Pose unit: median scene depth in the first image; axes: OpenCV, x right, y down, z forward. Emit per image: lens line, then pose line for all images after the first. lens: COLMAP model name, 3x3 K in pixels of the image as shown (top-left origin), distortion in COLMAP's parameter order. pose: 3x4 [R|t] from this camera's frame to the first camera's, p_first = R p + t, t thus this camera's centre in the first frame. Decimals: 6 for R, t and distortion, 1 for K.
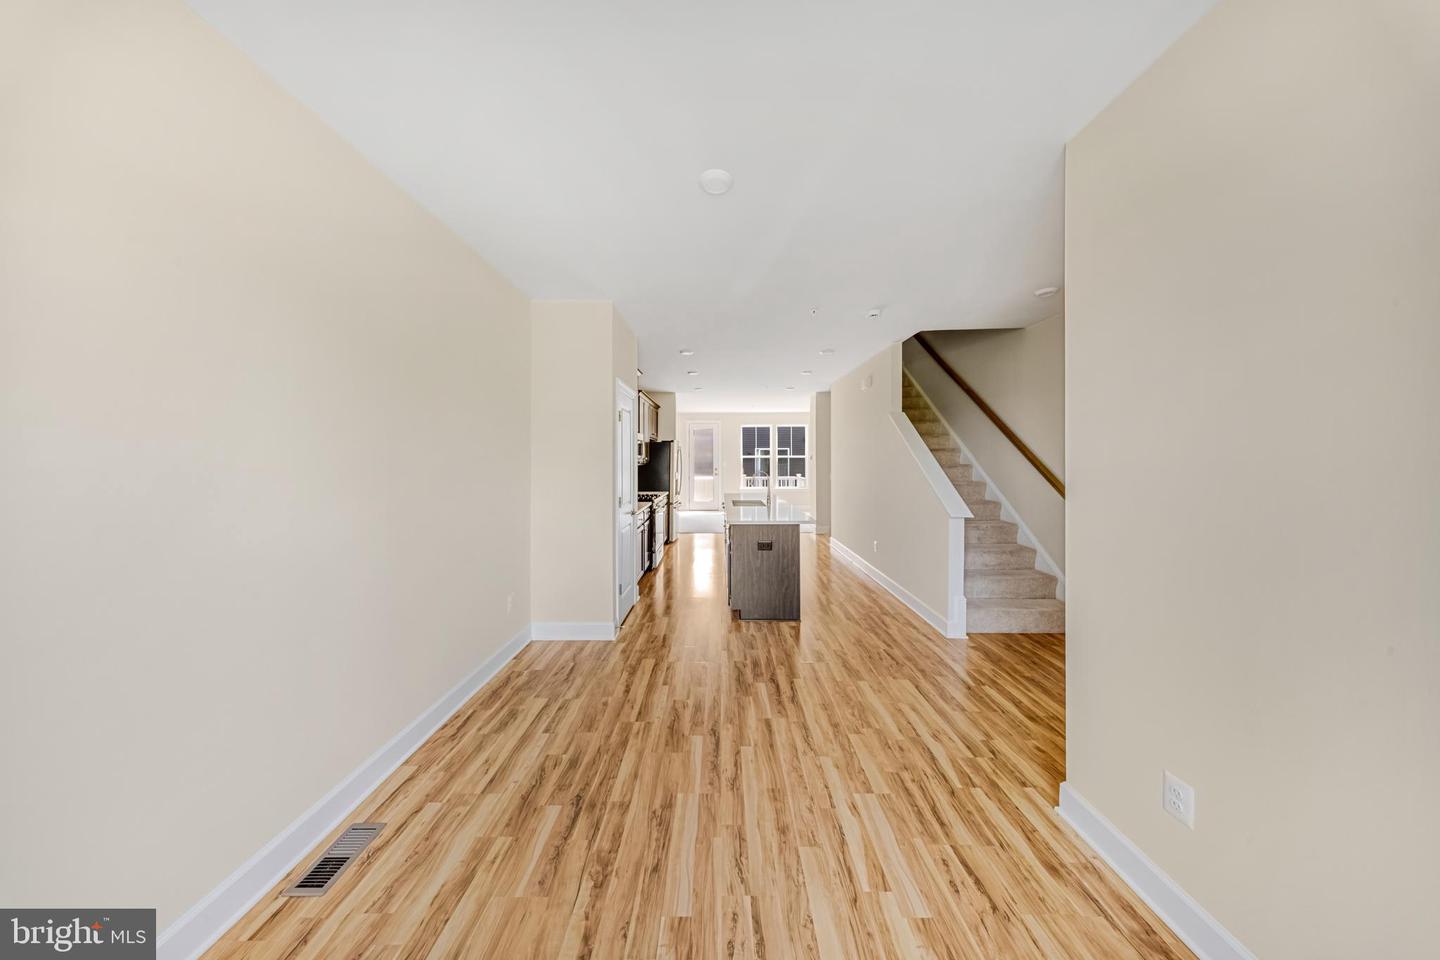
lens RADIAL K [[431.7, 0, 724.7], [0, 431.7, 459.6], [0, 0, 1]] dist [0.000914, -0.001919]
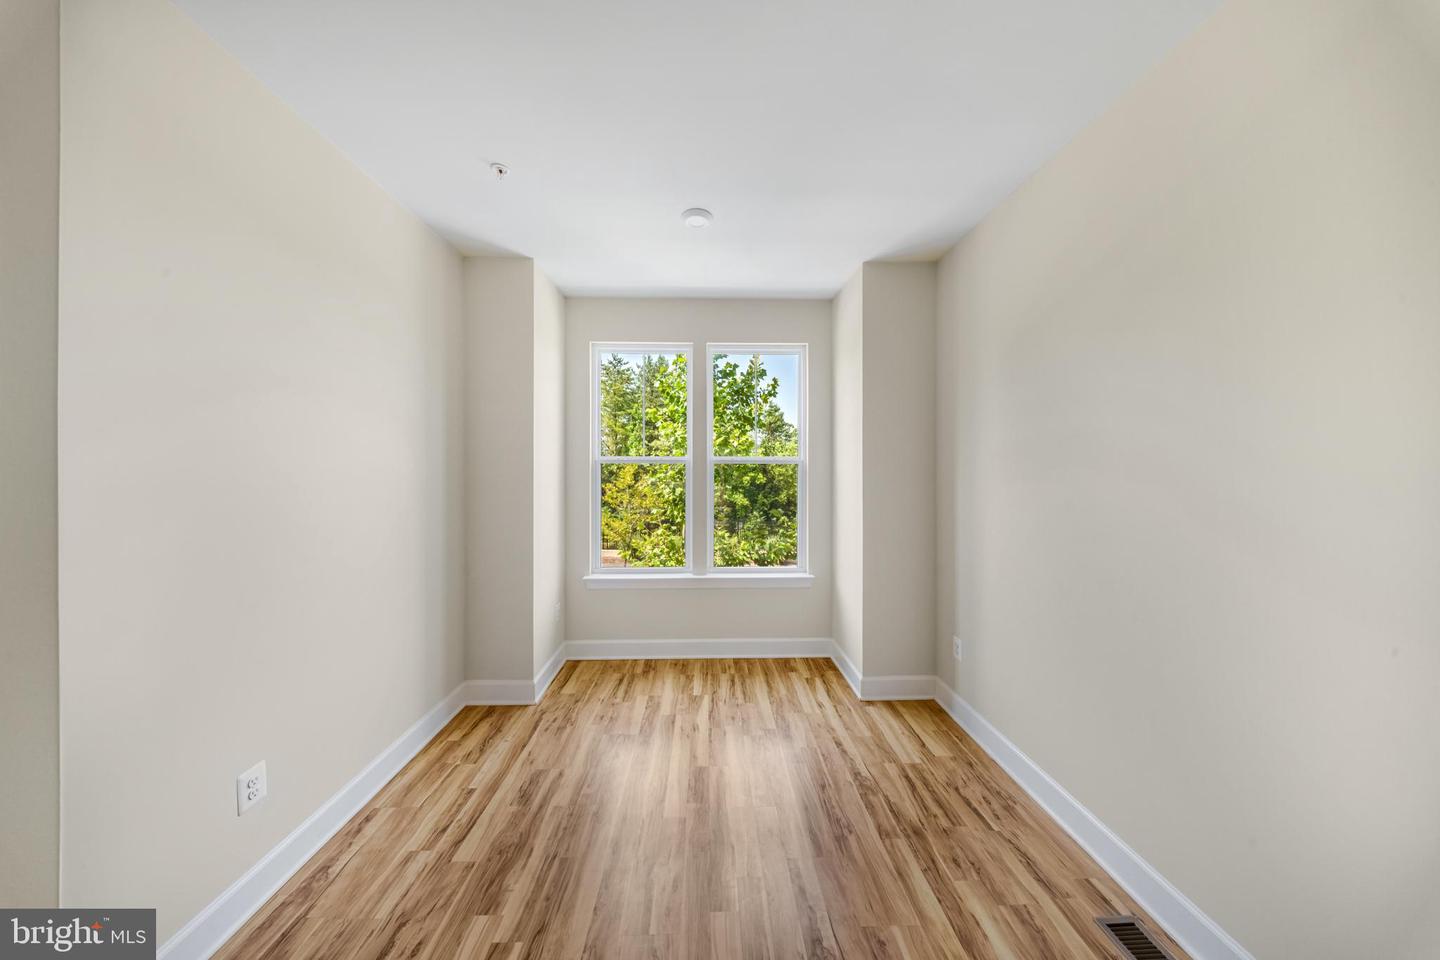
lens RADIAL K [[431.7, 0, 724.0], [0, 431.7, 474.1], [0, 0, 1]] dist [0.000914, -0.001919]
pose [[-0.999708, -0.002156, -0.024076, -0.052079], [-0.002246, 0.999991, 0.003695, 0.006016], [0.024068, 0.003748, -0.999703, 1.284015]]
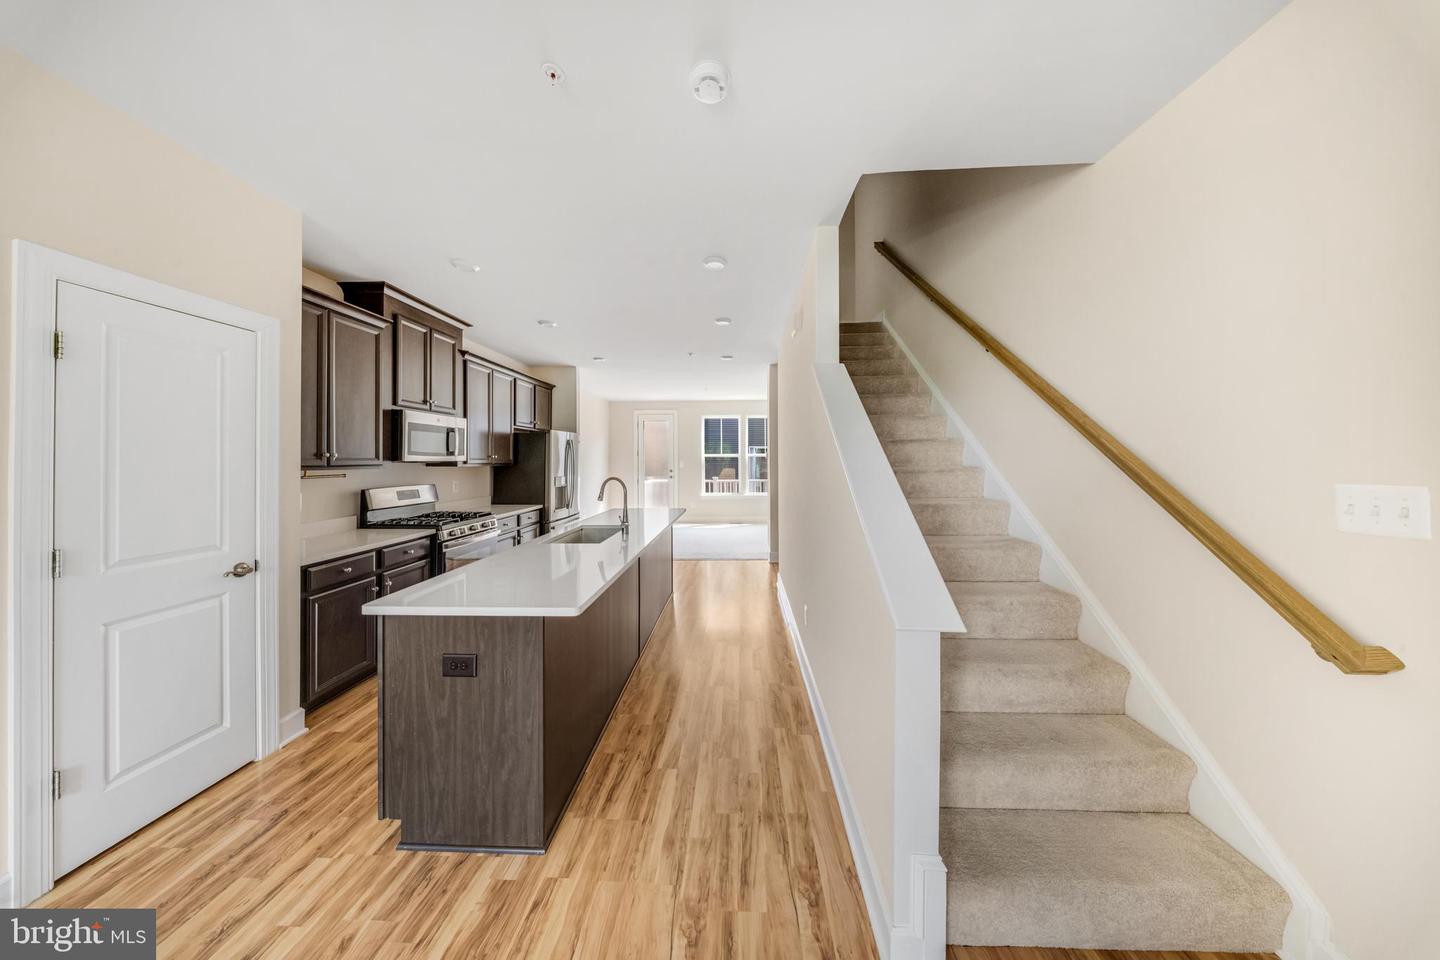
lens RADIAL K [[431.7, 0, 730.1], [0, 431.7, 458.7], [0, 0, 1]] dist [0.000914, -0.001919]
pose [[0.999480, 0.001306, -0.032206, 0.656850], [-0.001354, 0.999998, -0.001483, 0.004945], [0.032204, 0.001526, 0.999480, 1.078330]]
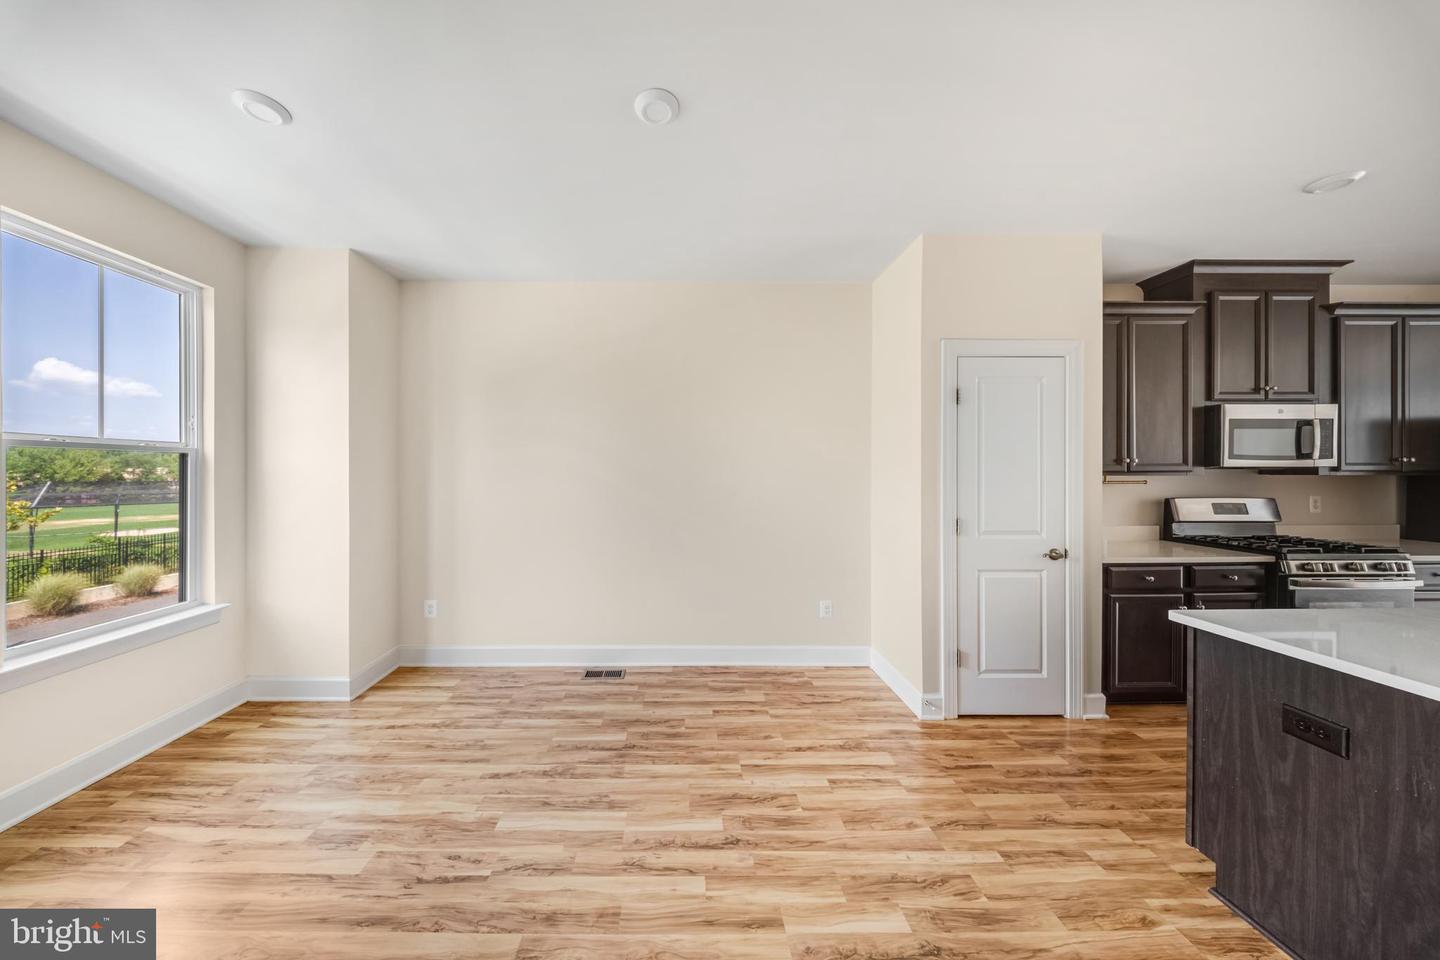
lens RADIAL K [[431.7, 0, 675.3], [0, 431.7, 473.2], [0, 0, 1]] dist [0.000914, -0.001919]
pose [[-0.011437, 0.006430, -0.999914, 0.733248], [0.005113, 0.999967, 0.006372, 0.014814], [0.999922, -0.005040, -0.011469, 0.977174]]
